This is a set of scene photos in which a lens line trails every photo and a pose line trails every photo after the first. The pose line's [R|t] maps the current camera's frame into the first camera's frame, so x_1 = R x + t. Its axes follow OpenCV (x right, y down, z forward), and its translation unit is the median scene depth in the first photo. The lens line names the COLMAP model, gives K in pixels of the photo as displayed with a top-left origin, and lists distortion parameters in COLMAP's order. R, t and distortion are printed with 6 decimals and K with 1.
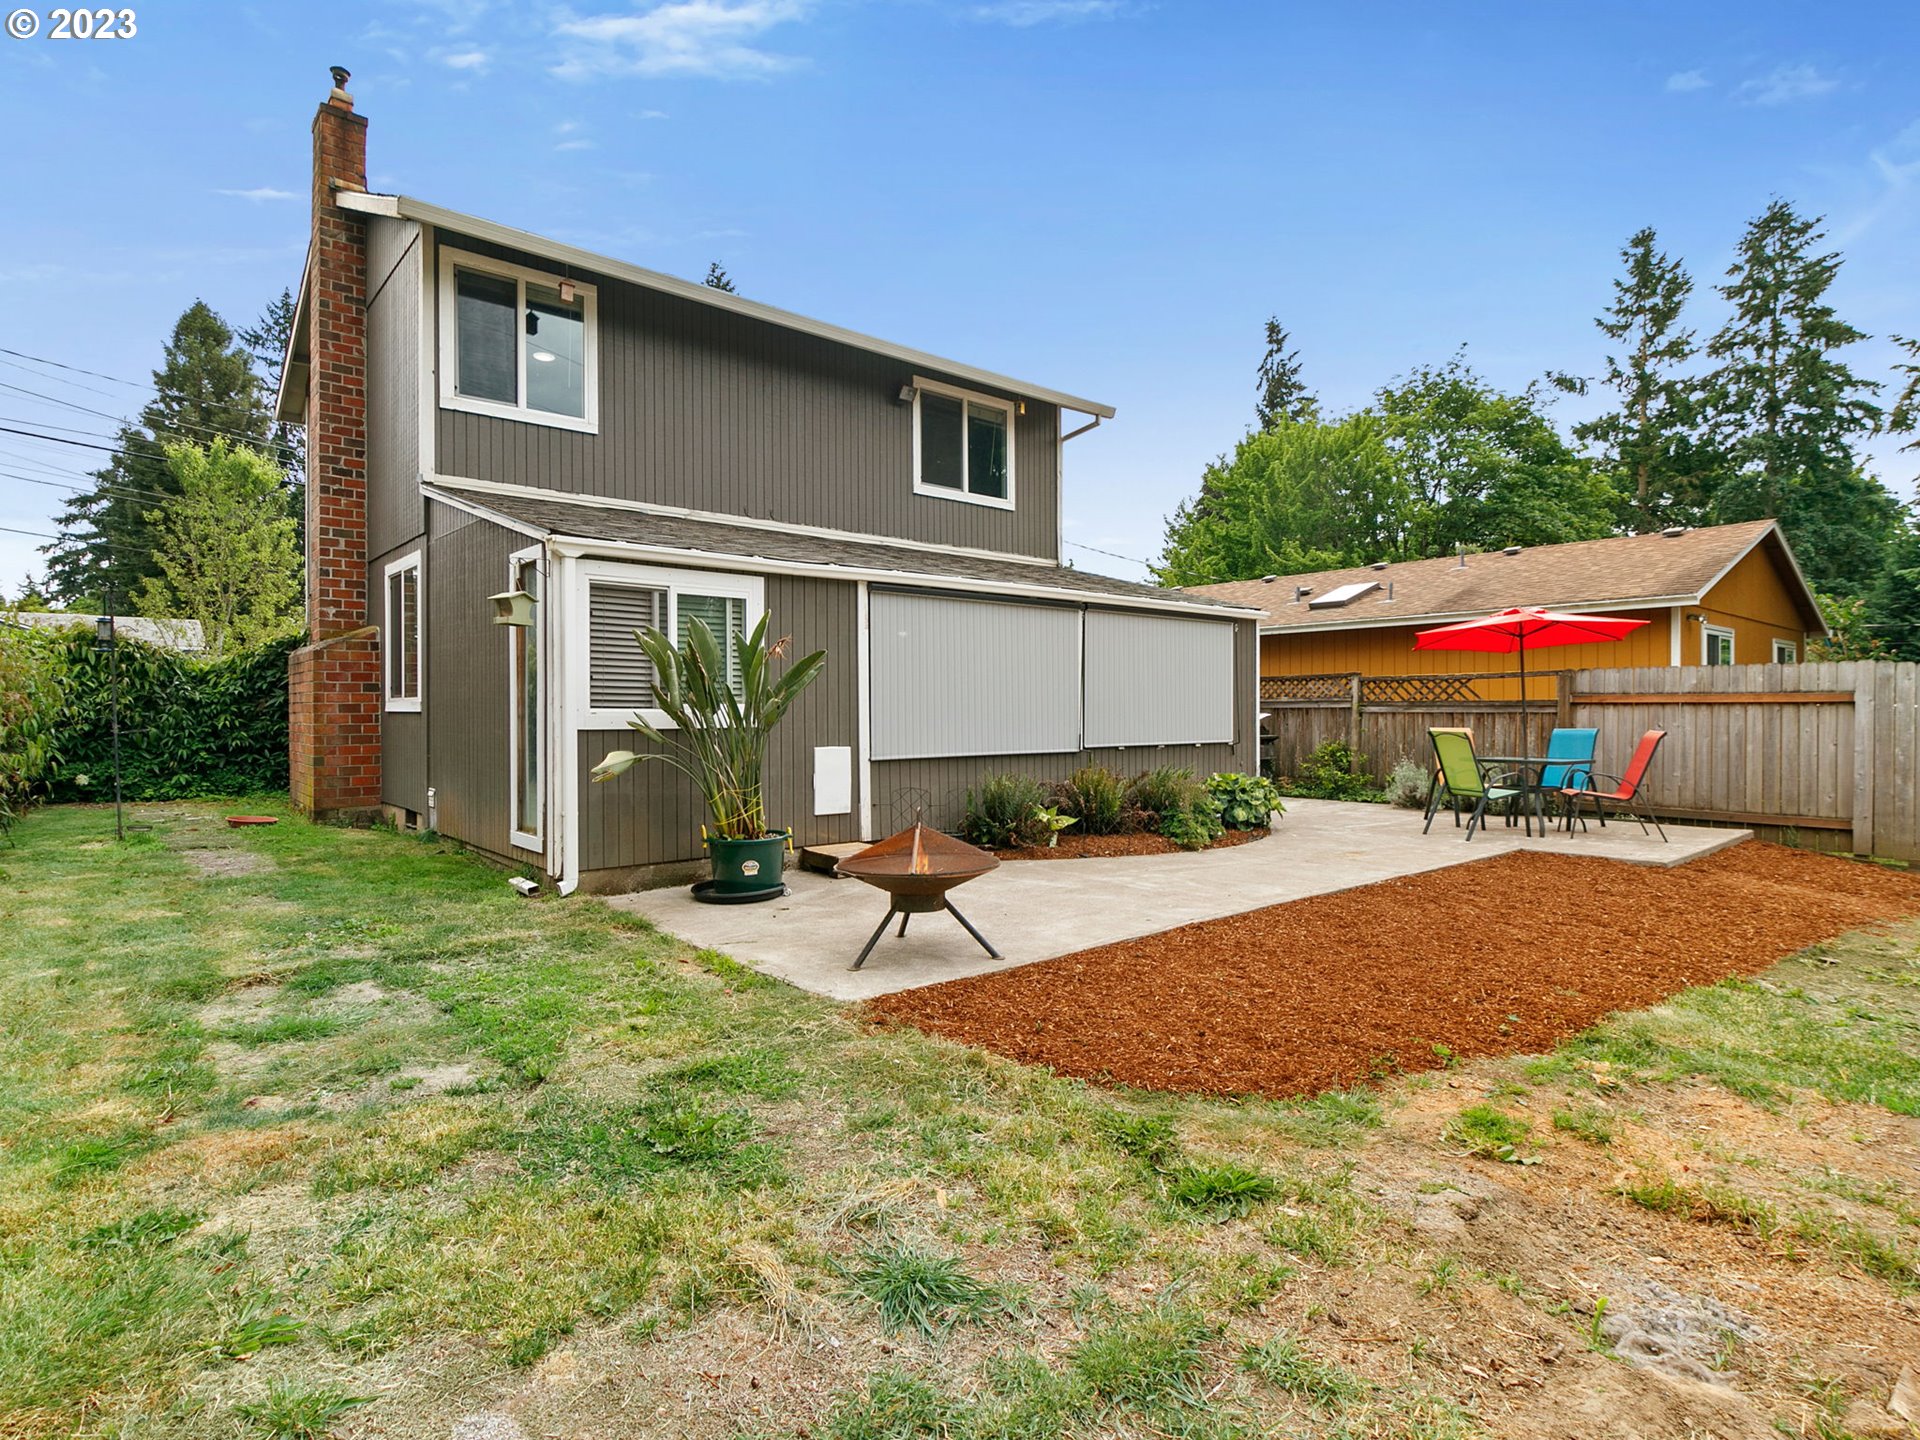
lens RADIAL K [[1010.1, 0, 949.5], [0, 1010.1, 725.8], [0, 0, 1]] dist [-0.000308, -0.000630]
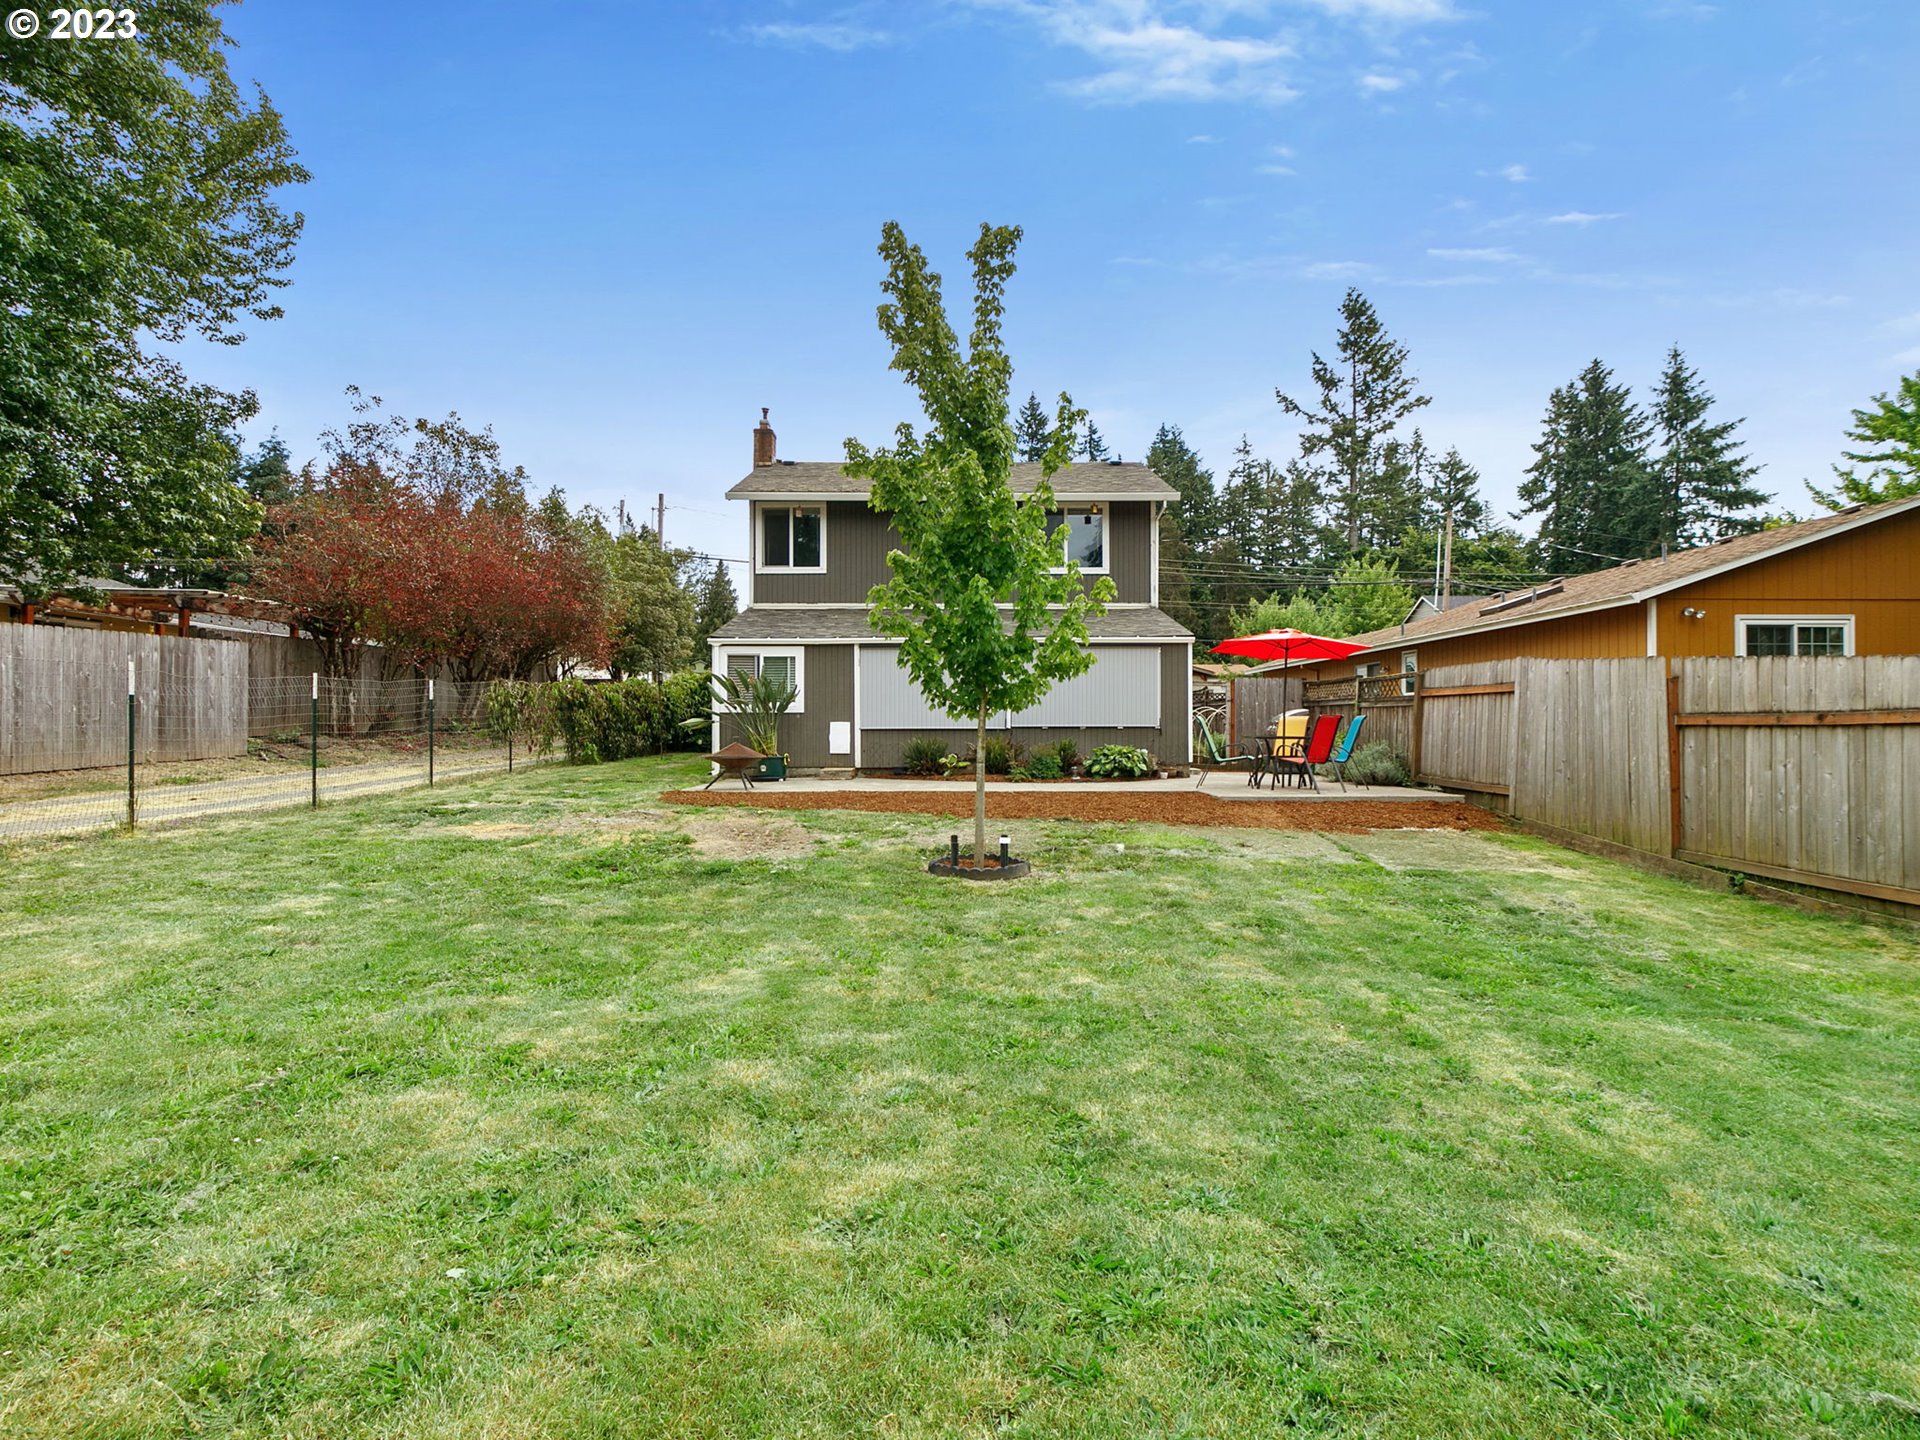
lens RADIAL K [[1010.1, 0, 949.5], [0, 1010.1, 725.8], [0, 0, 1]] dist [-0.000308, -0.000630]
pose [[0.743034, 0.001934, -0.669251, 1.562800], [-0.006781, 0.999966, -0.004639, 0.038449], [0.669219, 0.007985, 0.743022, -0.455168]]
